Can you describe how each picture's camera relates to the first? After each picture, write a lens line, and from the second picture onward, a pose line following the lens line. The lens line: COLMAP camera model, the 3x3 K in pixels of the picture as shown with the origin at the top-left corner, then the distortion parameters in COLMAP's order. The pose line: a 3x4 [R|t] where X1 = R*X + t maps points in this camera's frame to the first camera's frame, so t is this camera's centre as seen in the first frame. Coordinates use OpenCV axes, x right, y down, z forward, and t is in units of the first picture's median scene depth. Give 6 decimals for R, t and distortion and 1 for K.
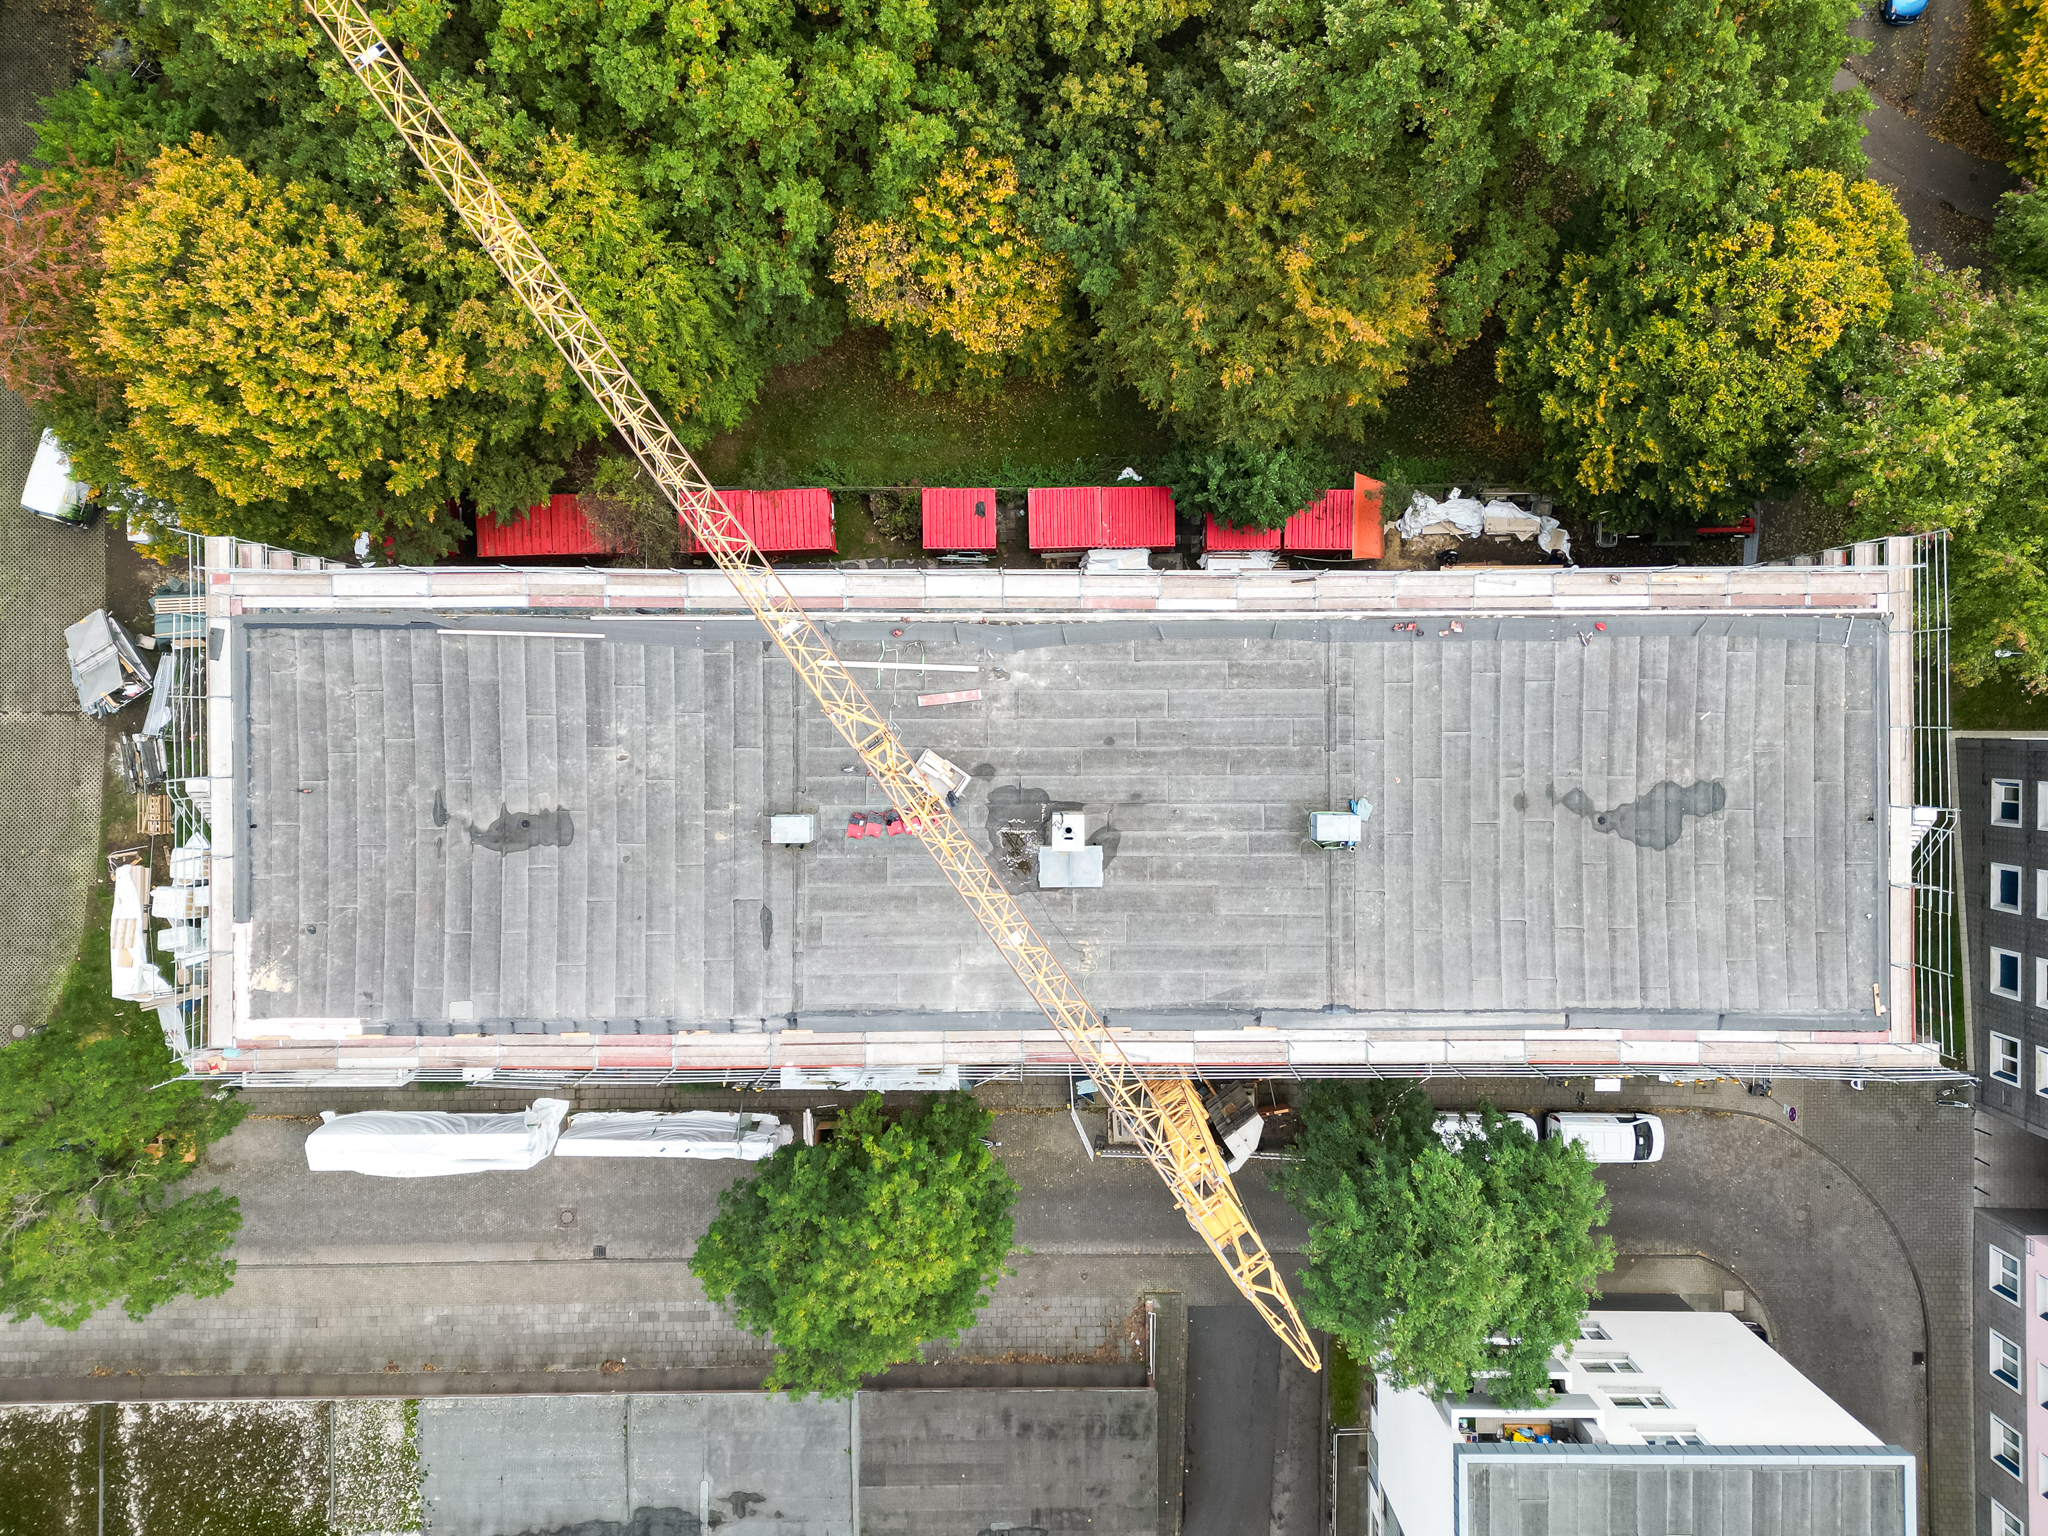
lens RADIAL K [[1443.6, 0, 1046.5], [0, 1443.6, 767.1], [0, 0, 1]] dist [0.012555, -0.002113]
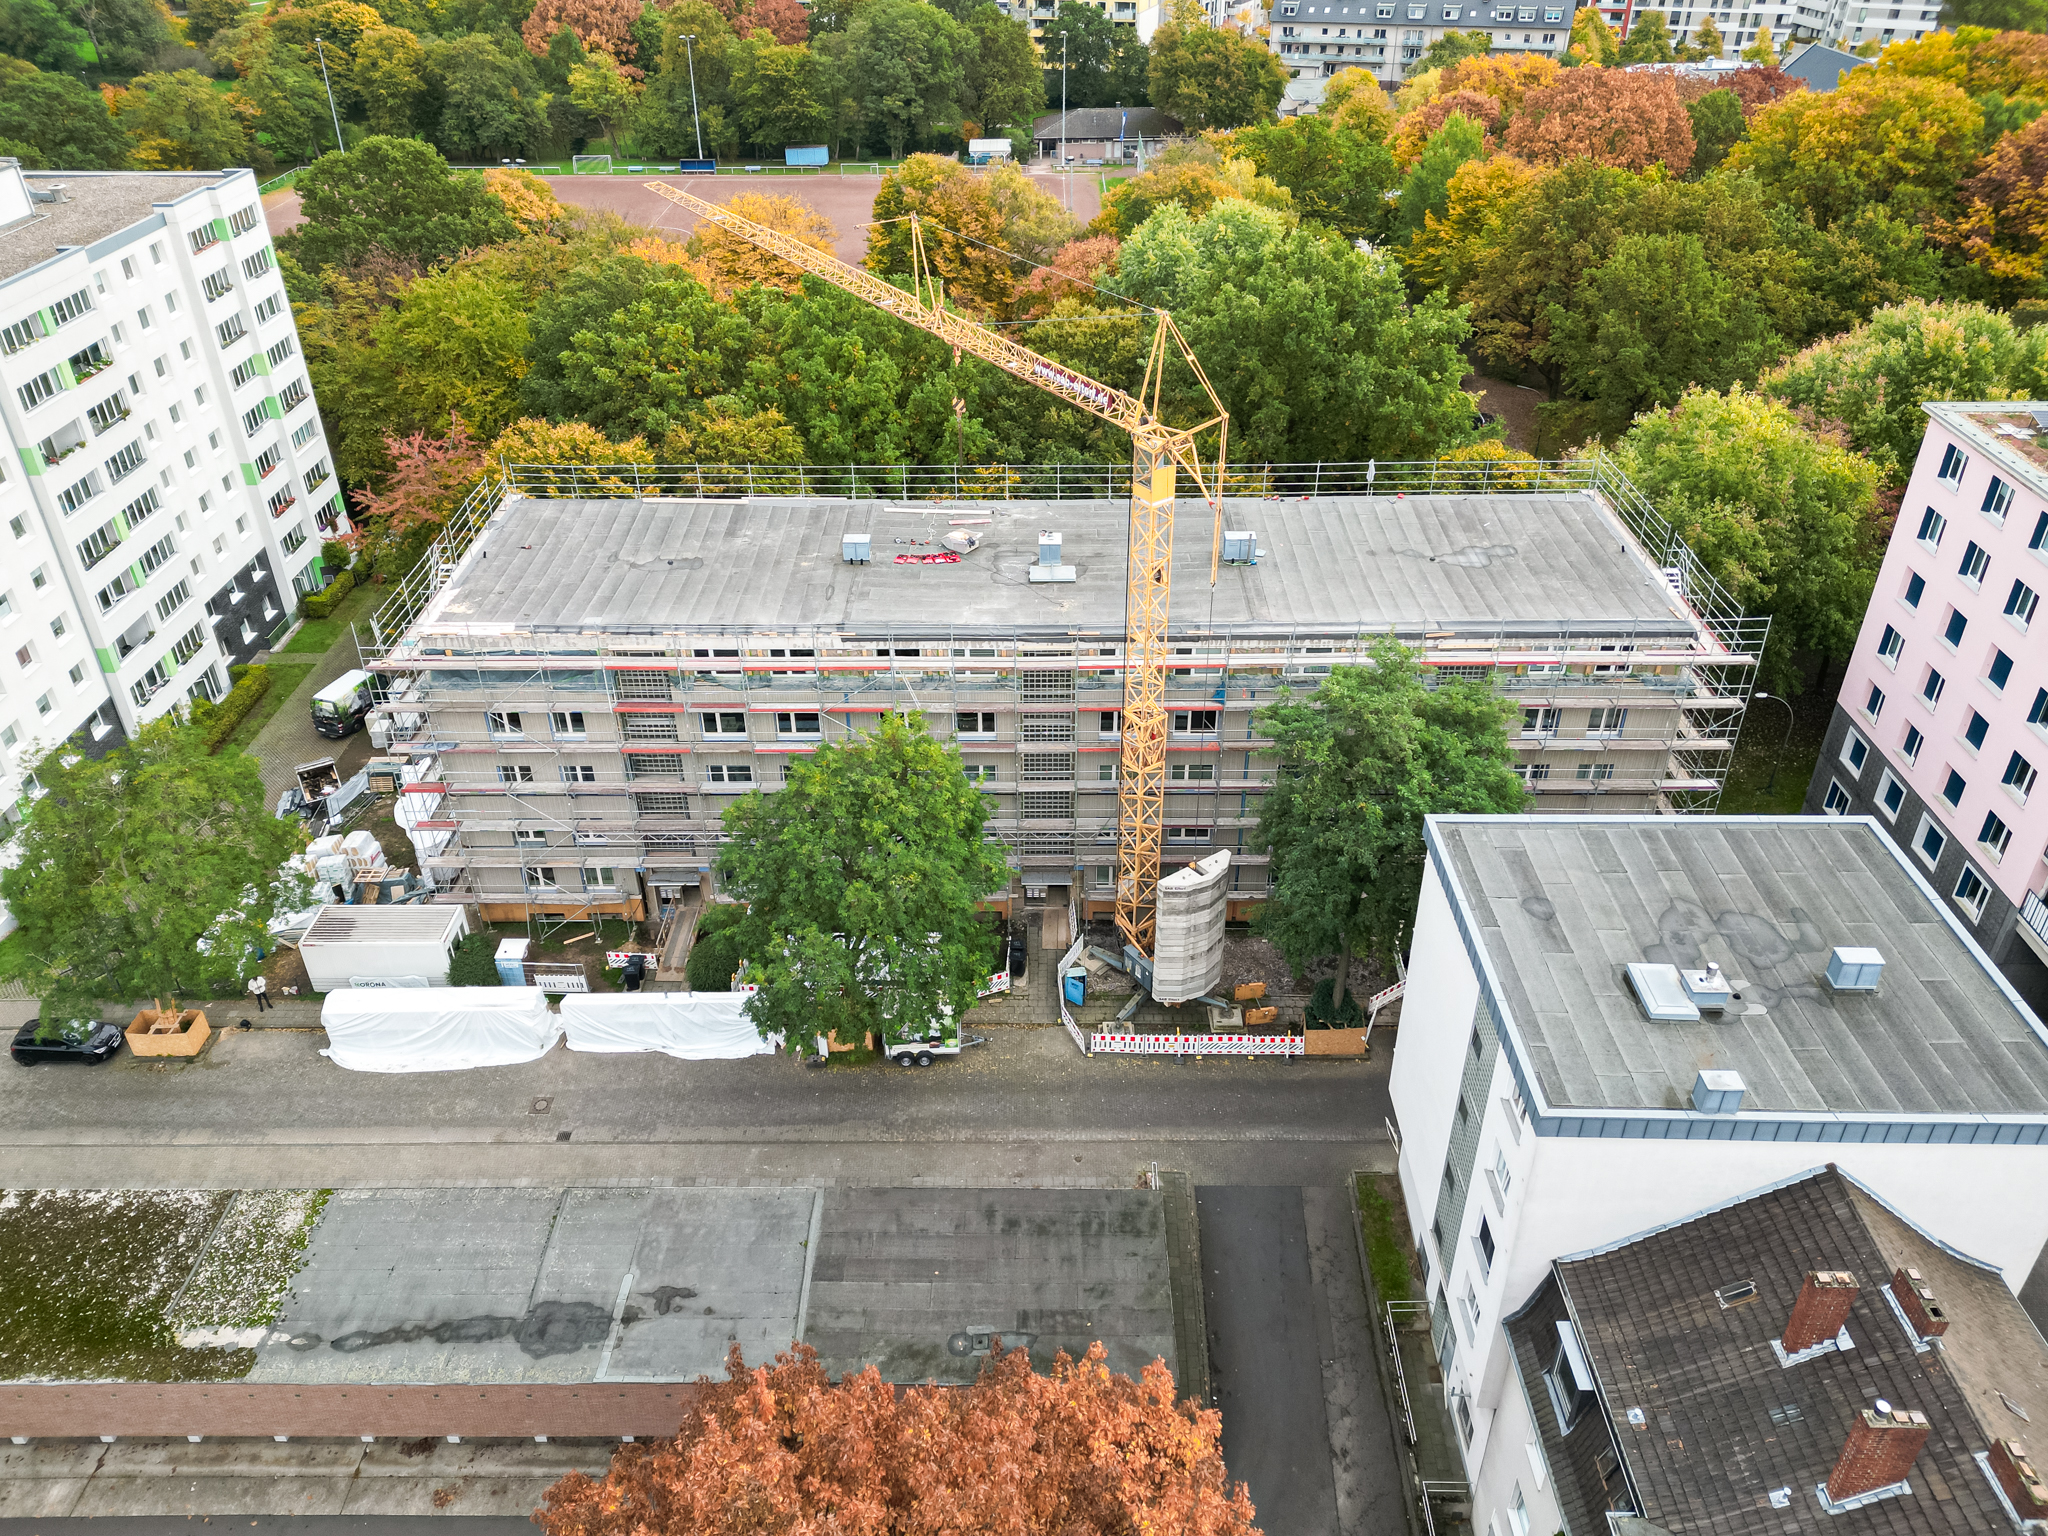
lens RADIAL K [[1443.6, 0, 1010.2], [0, 1443.6, 767.0], [0, 0, 1]] dist [0.012555, -0.002113]
pose [[0.999608, -0.005931, -0.027361, 0.009654], [-0.019394, 0.558118, -0.829535, 1.019445], [0.020191, 0.829741, 0.557784, 0.292070]]
